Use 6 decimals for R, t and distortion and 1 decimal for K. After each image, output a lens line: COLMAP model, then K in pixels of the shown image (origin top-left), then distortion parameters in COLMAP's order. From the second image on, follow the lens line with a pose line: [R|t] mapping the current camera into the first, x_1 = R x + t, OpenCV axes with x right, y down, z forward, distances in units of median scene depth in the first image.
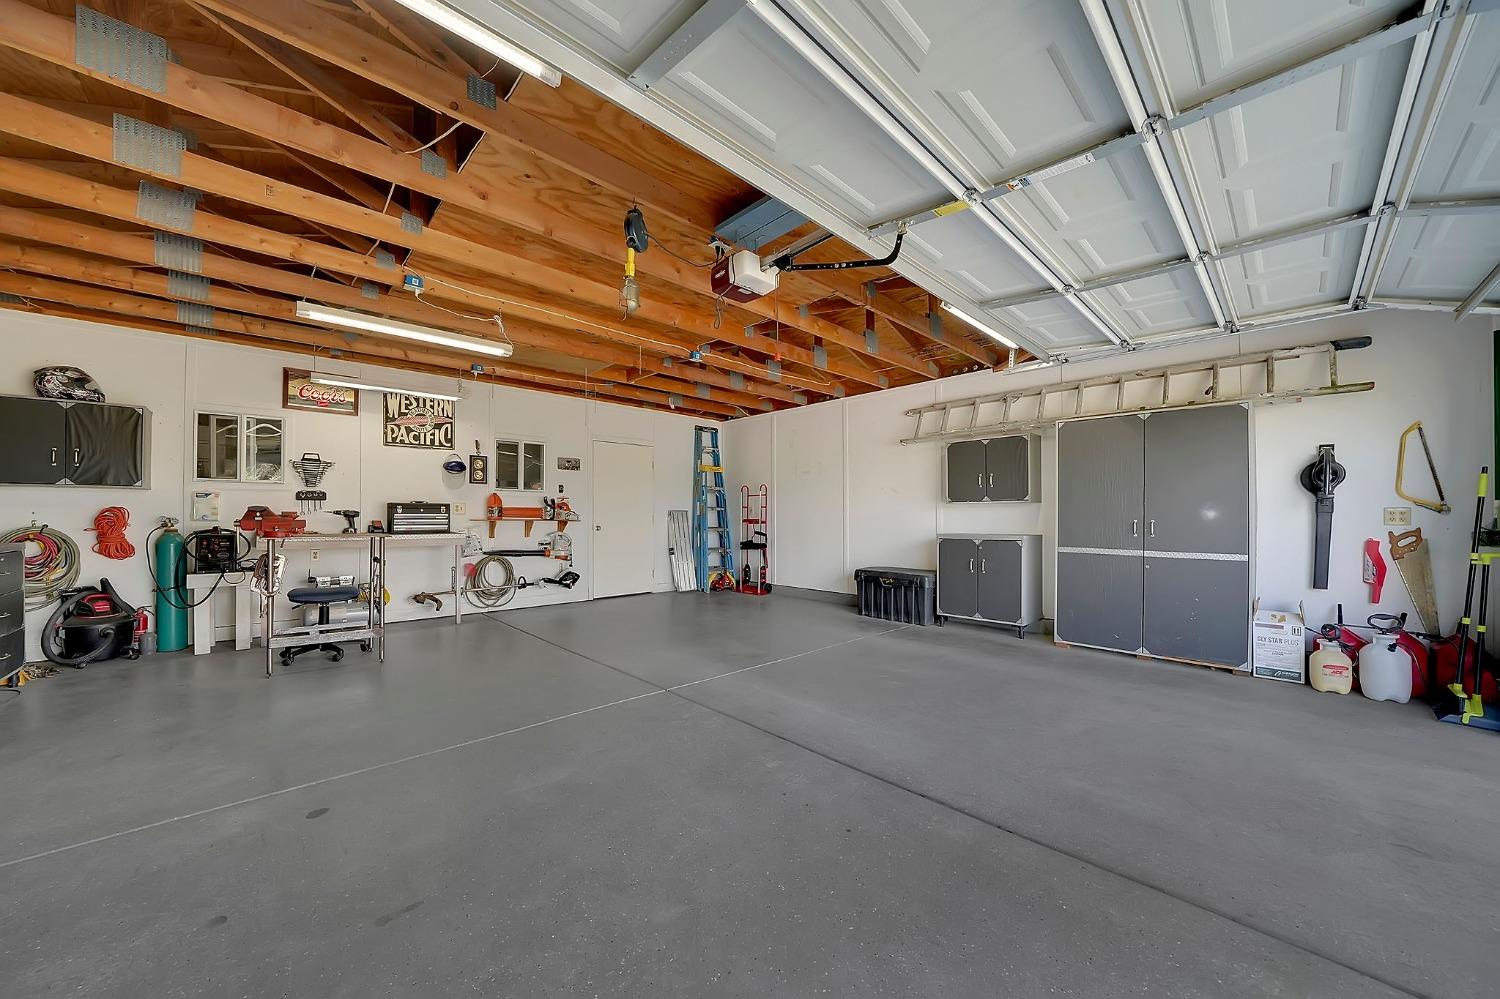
lens RADIAL K [[526.0, 0, 749.2], [0, 526.0, 505.8], [0, 0, 1]] dist [-0.019992, 0.000106]
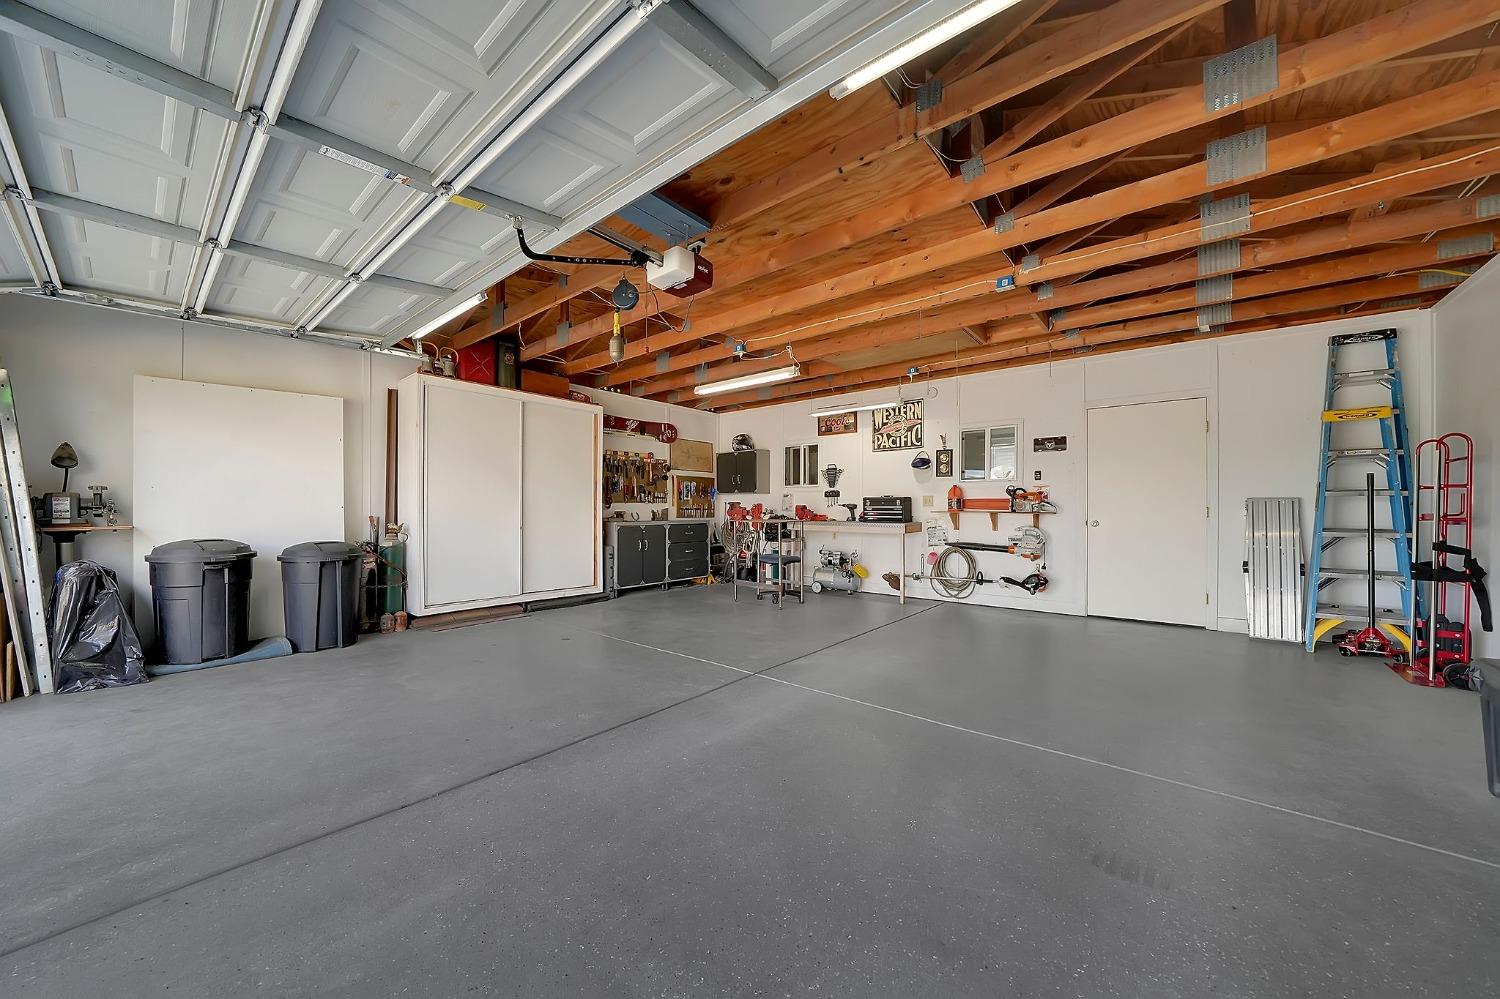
lens RADIAL K [[549.6, 0, 745.4], [0, 549.6, 509.7], [0, 0, 1]] dist [-0.022342, 0.003316]
pose [[0.105601, 0.002332, -0.994406, 0.547925], [0.019995, 0.999790, 0.004468, 0.010573], [0.994208, -0.020355, 0.105532, 0.516180]]
